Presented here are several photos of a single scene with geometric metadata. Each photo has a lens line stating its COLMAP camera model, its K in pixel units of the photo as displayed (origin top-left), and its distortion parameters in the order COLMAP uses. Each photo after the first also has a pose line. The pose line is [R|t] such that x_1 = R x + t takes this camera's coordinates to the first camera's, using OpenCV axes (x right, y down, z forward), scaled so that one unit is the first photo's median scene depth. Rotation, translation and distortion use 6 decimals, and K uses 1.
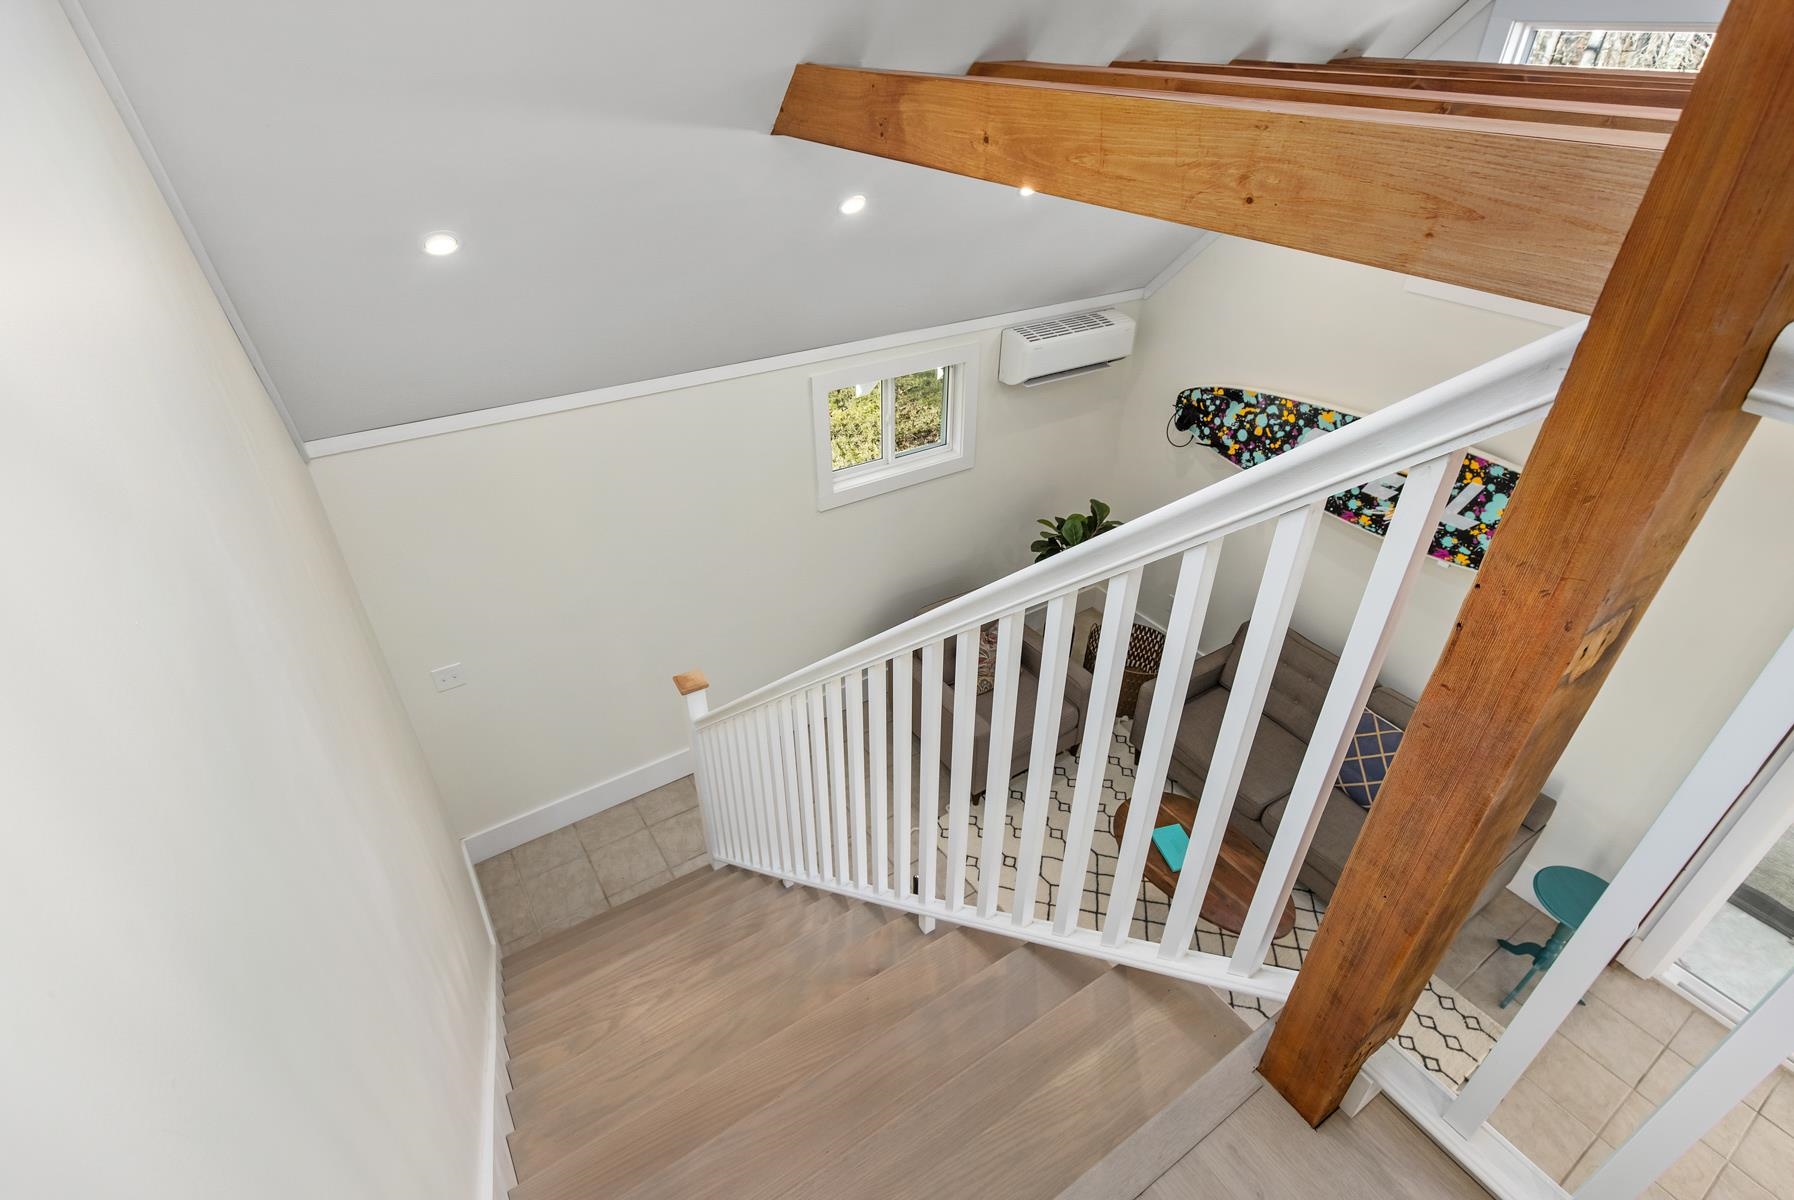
lens RADIAL K [[879.3, 0, 907.8], [0, 879.3, 597.7], [0, 0, 1]] dist [-0.003979, -0.000050]
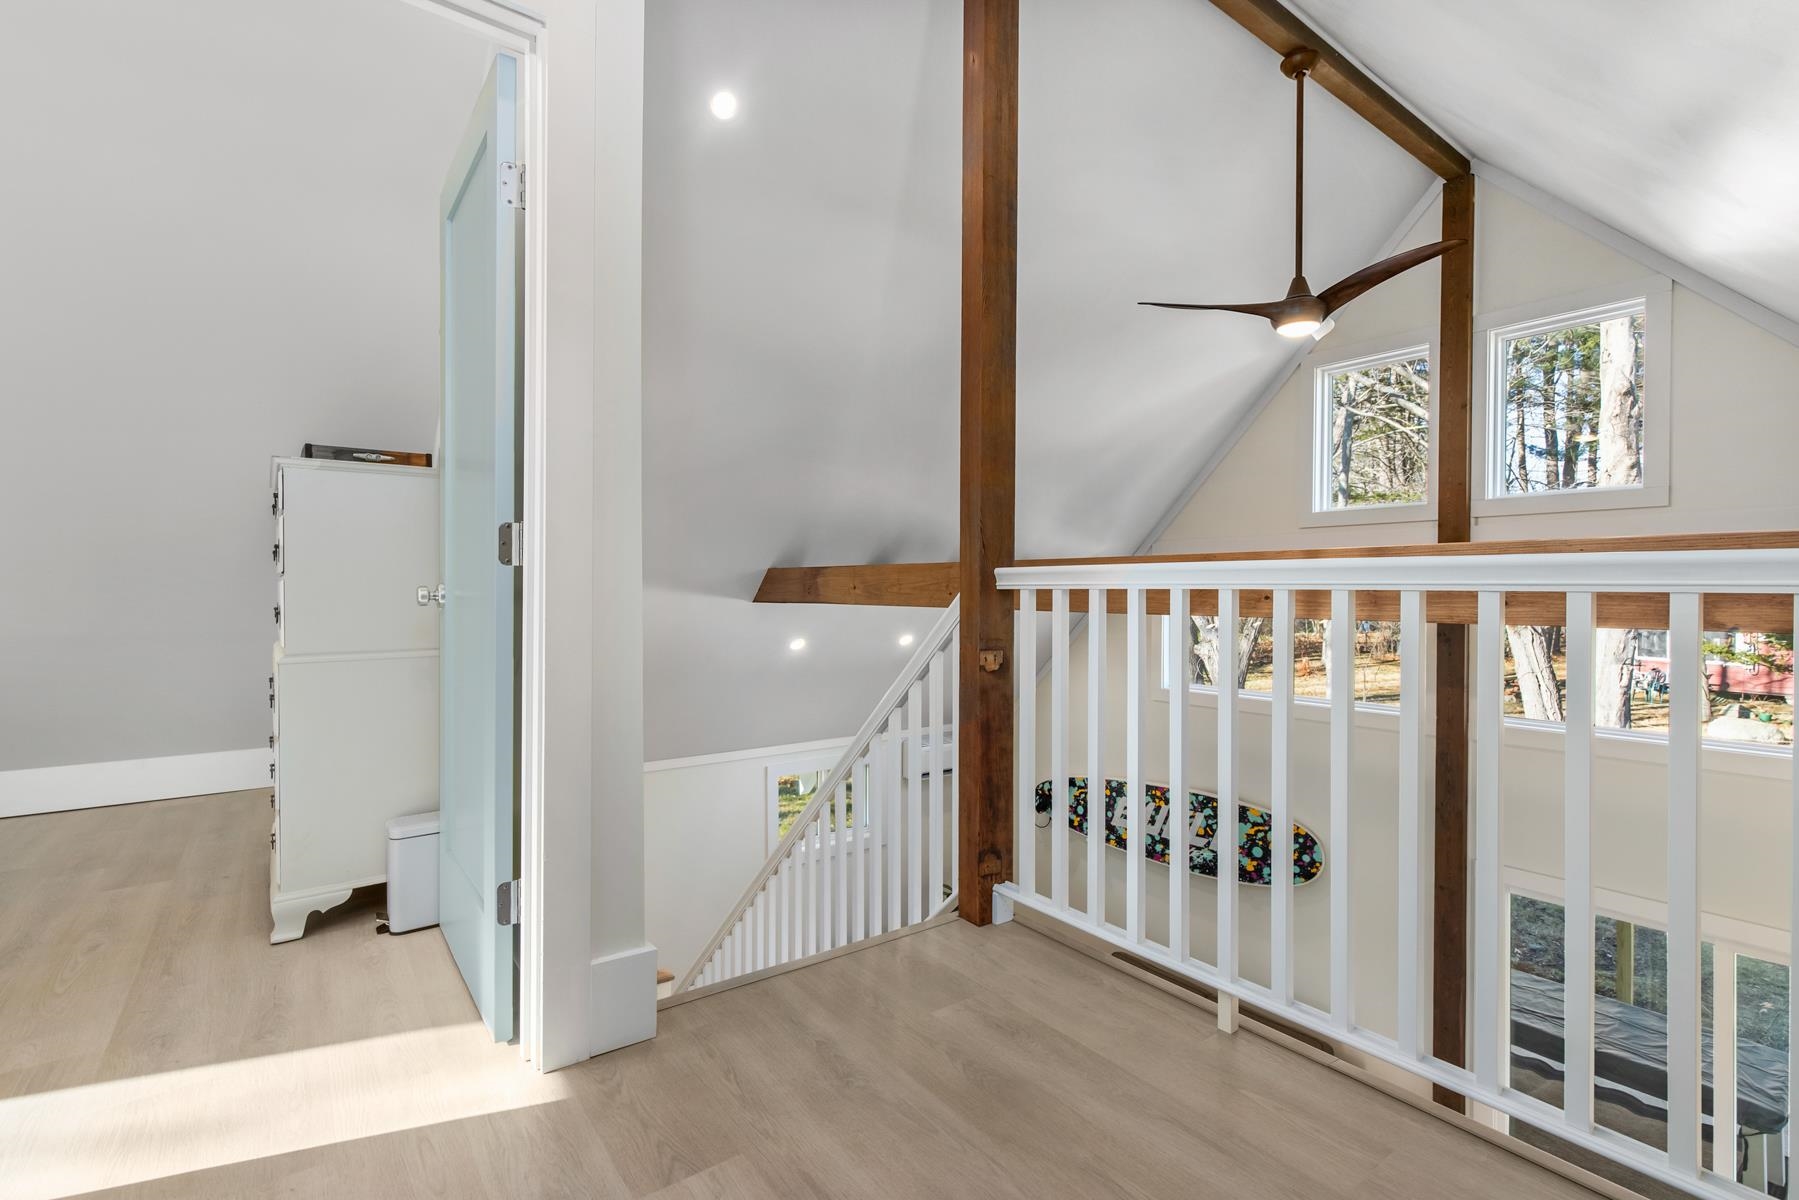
lens RADIAL K [[807.3, 0, 918.3], [0, 807.3, 592.3], [0, 0, 1]] dist [0.013079, 0.002452]
pose [[0.997191, -0.011932, 0.073937, 0.060955], [0.050360, 0.837544, -0.544043, 0.355447], [-0.055435, 0.546239, 0.835793, -0.407763]]
